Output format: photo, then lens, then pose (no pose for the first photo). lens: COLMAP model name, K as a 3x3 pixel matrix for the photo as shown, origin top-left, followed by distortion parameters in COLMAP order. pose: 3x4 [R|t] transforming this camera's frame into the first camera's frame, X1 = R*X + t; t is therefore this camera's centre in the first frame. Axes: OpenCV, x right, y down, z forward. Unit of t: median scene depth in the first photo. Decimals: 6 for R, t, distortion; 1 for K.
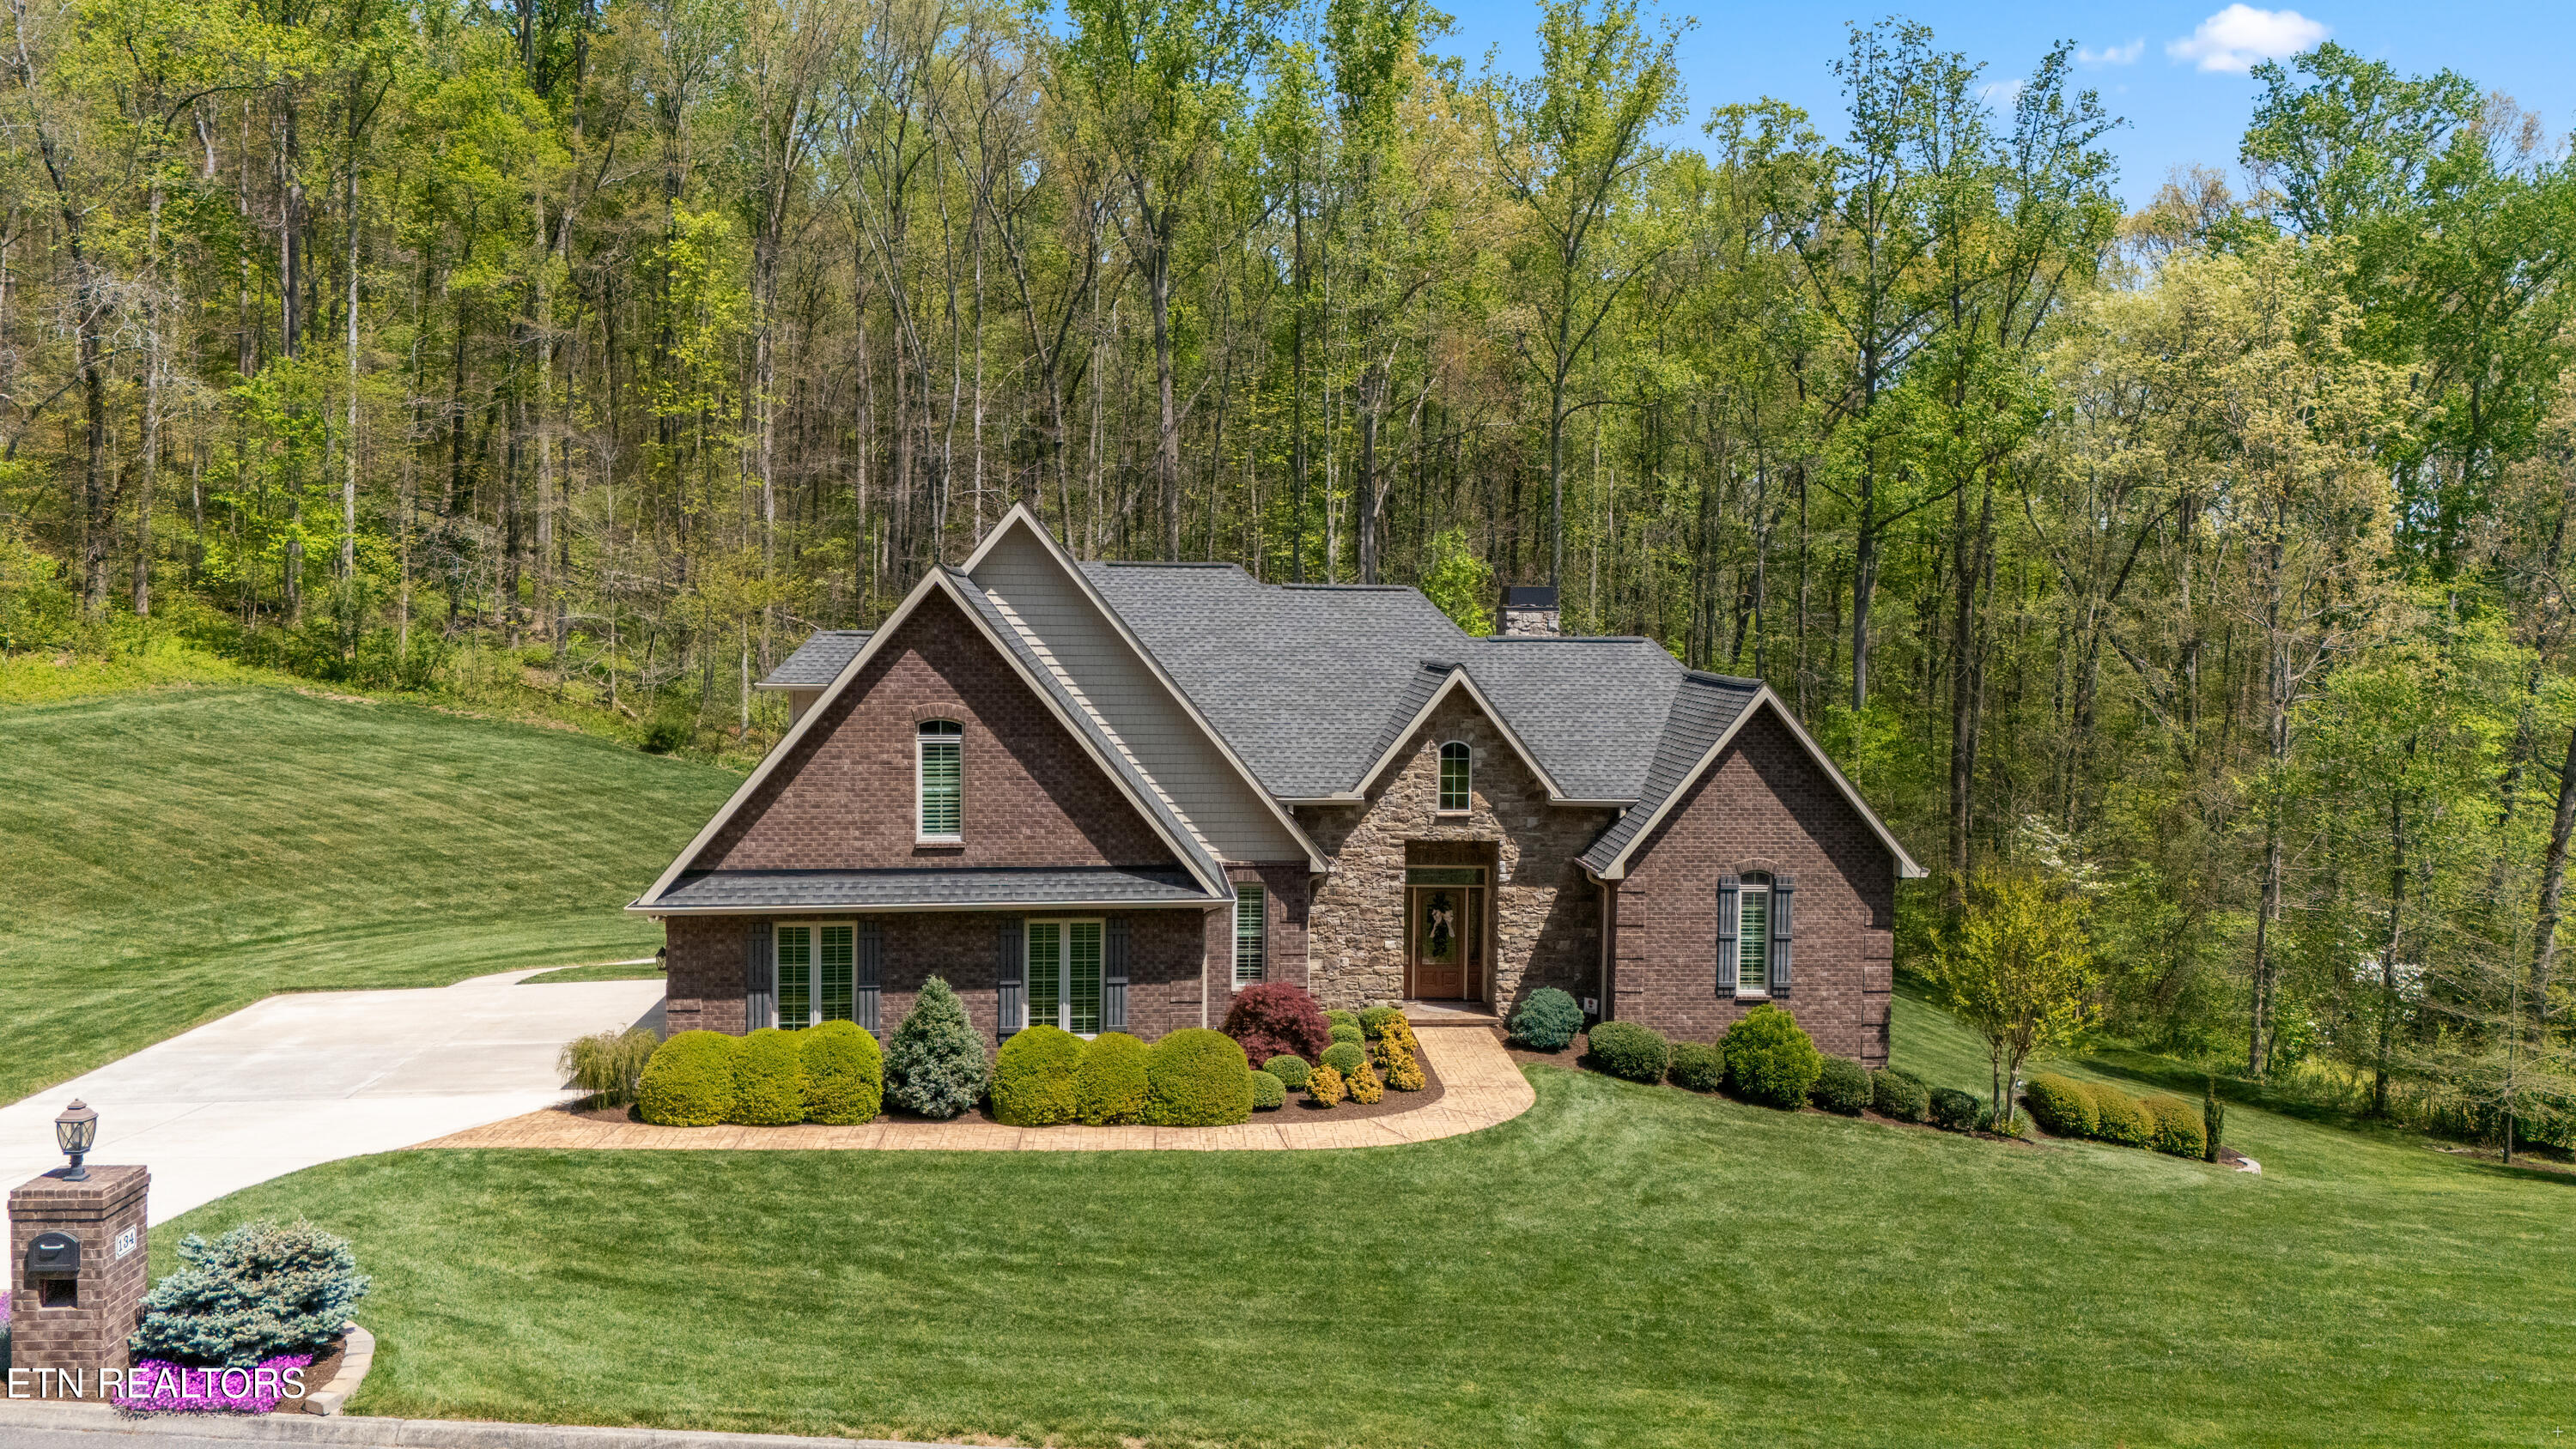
lens RADIAL K [[1871.7, 0, 1286.1], [0, 1871.7, 734.2], [0, 0, 1]] dist [0.056247, -0.006845]
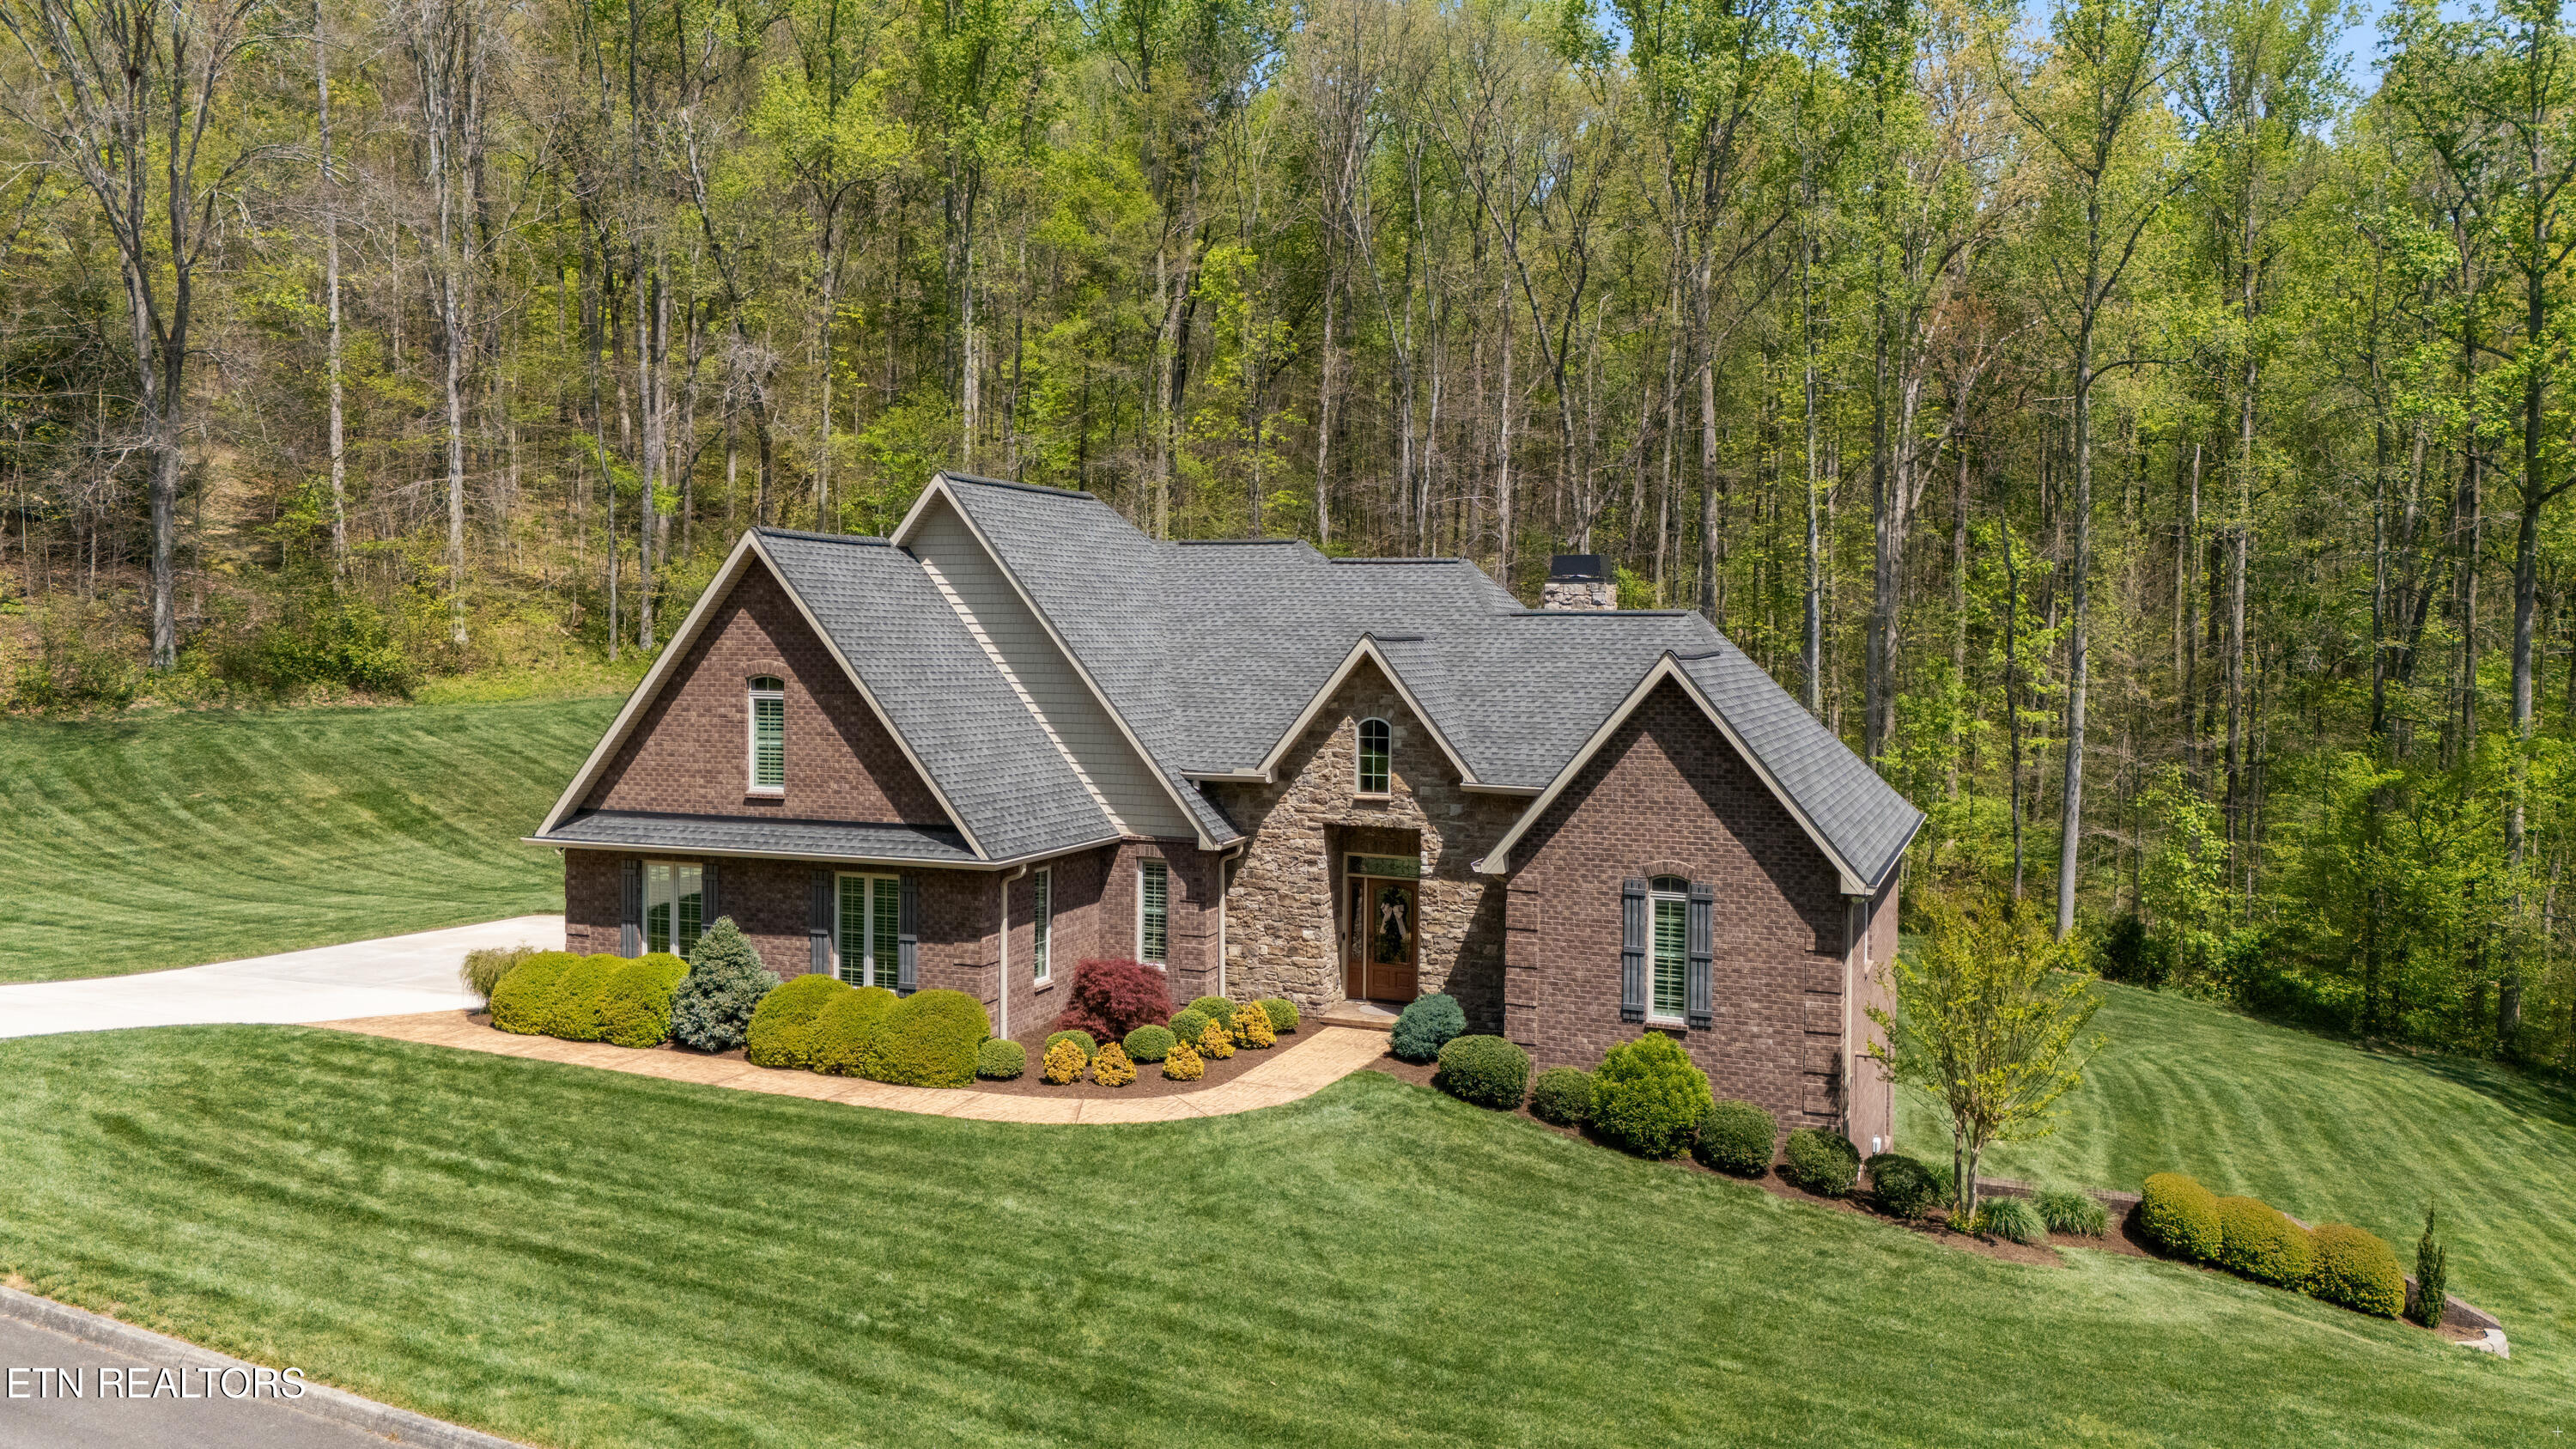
lens RADIAL K [[1872.3, 0, 1288.2], [0, 1872.3, 717.5], [0, 0, 1]] dist [0.056247, -0.006845]
pose [[0.891540, 0.018507, -0.452563, 0.480725], [-0.030595, 0.999344, -0.019404, 0.023300], [0.451907, 0.031145, 0.891521, 0.165982]]
